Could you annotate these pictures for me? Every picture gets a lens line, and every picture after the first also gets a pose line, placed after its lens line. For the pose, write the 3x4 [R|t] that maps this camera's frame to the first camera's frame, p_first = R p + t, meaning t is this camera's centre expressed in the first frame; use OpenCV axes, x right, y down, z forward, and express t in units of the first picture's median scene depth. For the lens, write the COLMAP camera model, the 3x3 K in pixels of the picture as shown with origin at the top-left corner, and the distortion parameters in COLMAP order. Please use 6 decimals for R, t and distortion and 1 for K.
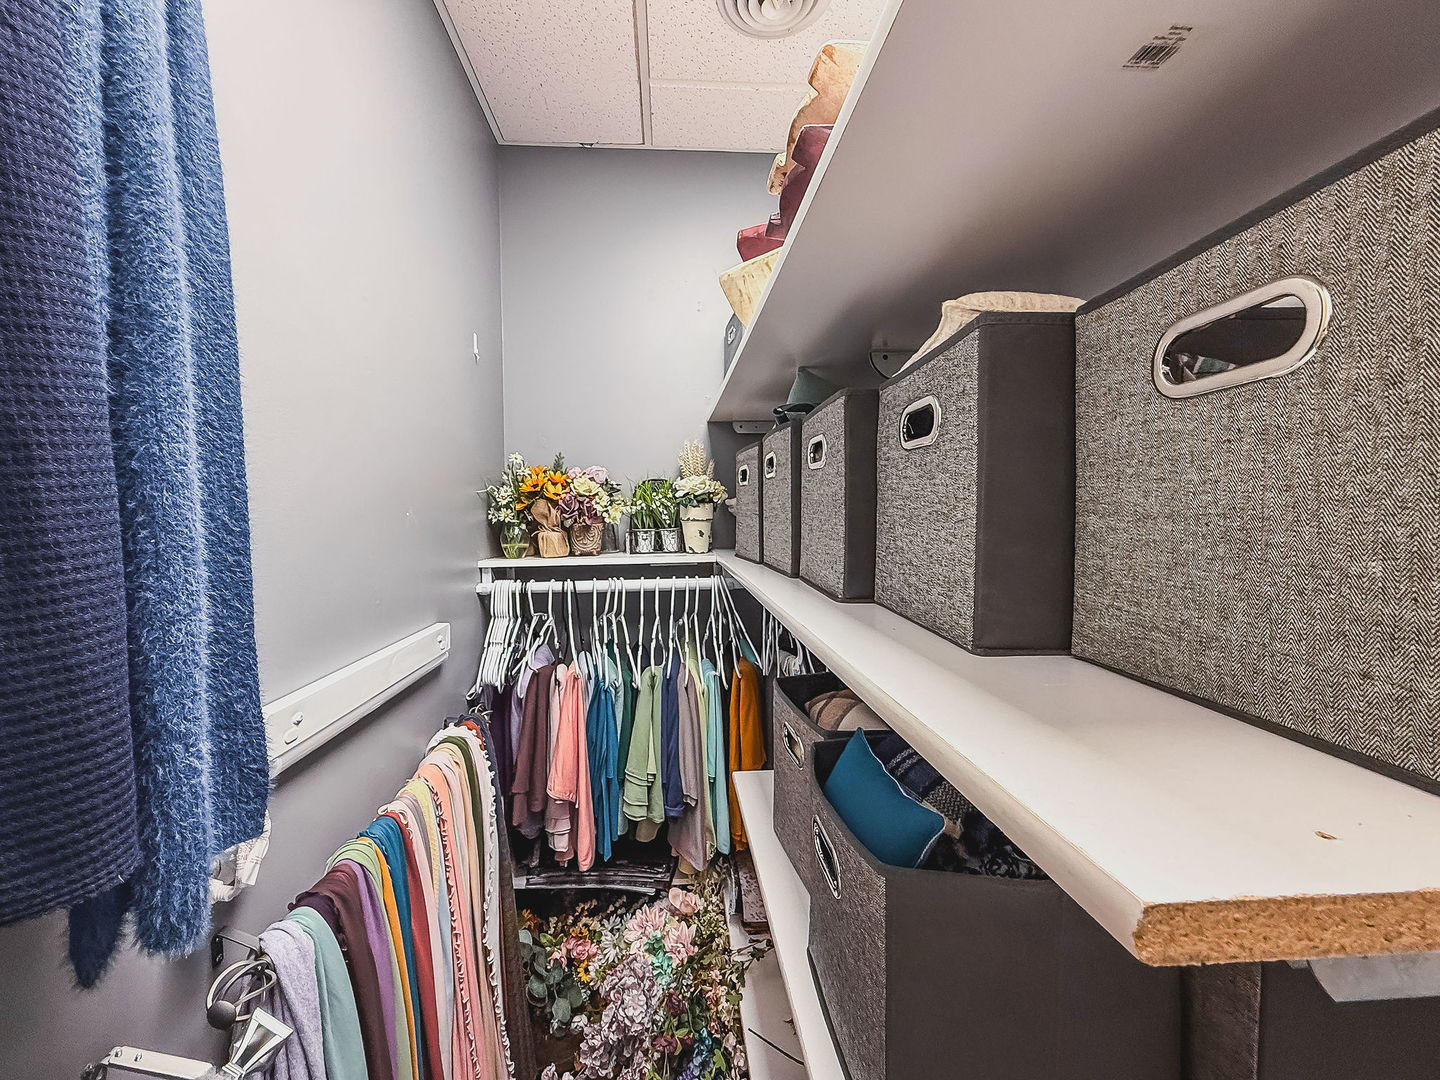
lens RADIAL K [[651.8, 0, 729.8], [0, 651.8, 541.6], [0, 0, 1]] dist [-0.000408, 0.000180]
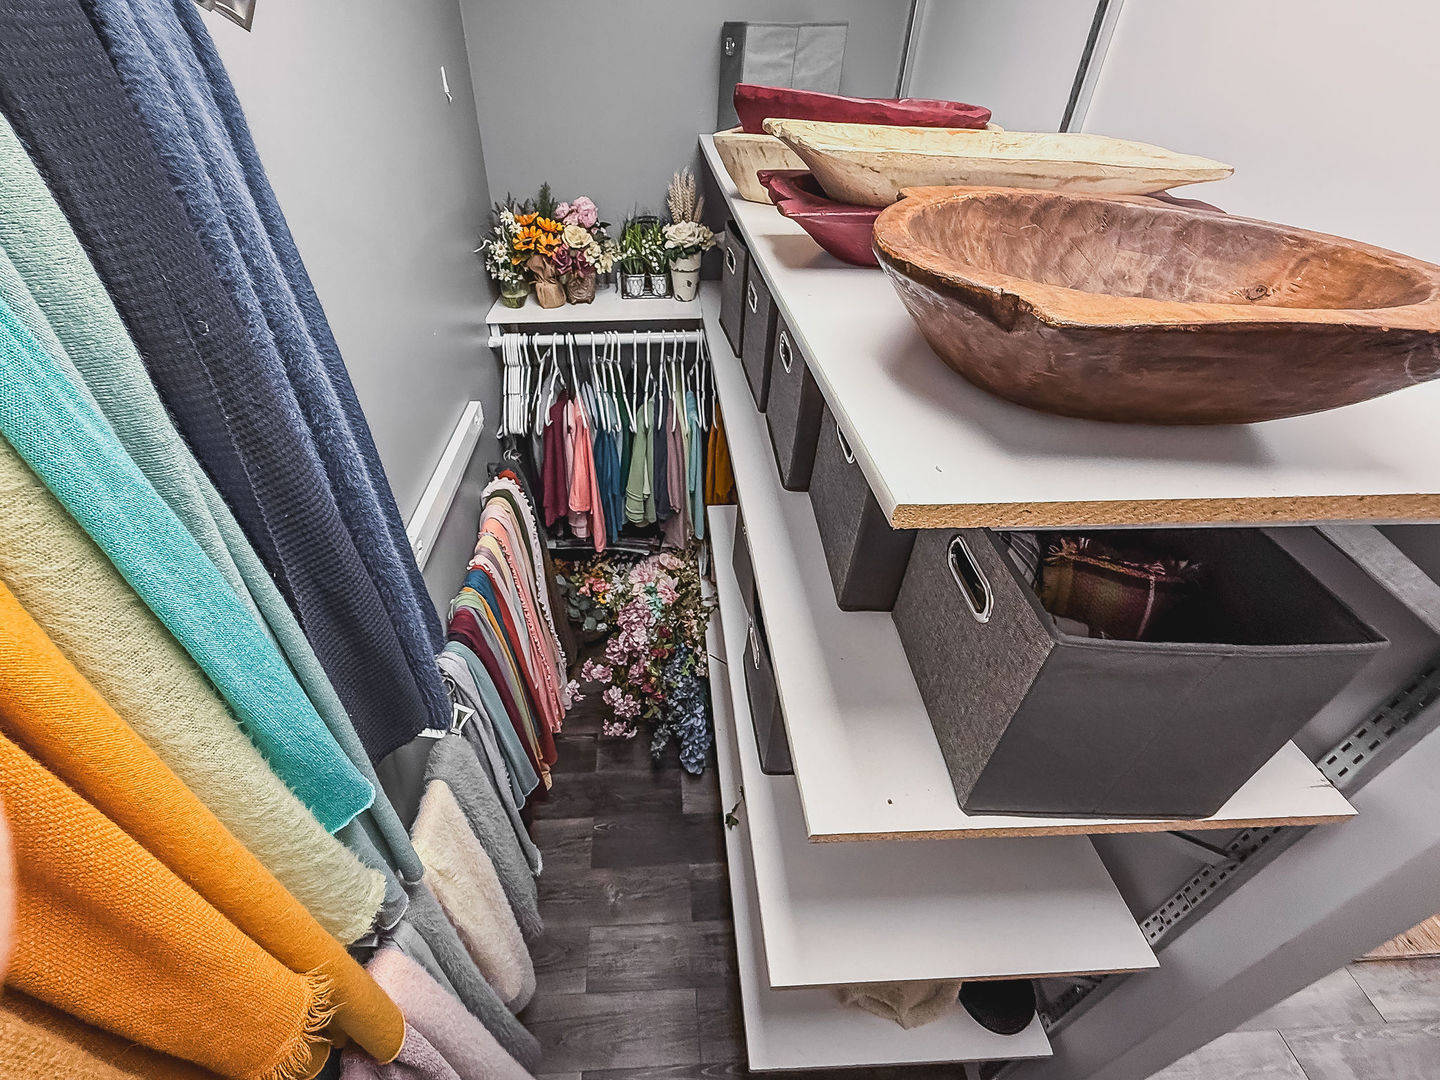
lens RADIAL K [[651.8, 0, 729.8], [0, 651.8, 541.6], [0, 0, 1]] dist [-0.000408, 0.000180]
pose [[0.997922, 0.048397, 0.042548, -0.002861], [-0.064267, 0.795916, 0.601986, -0.356069], [-0.004731, -0.603469, 0.797372, -0.107712]]
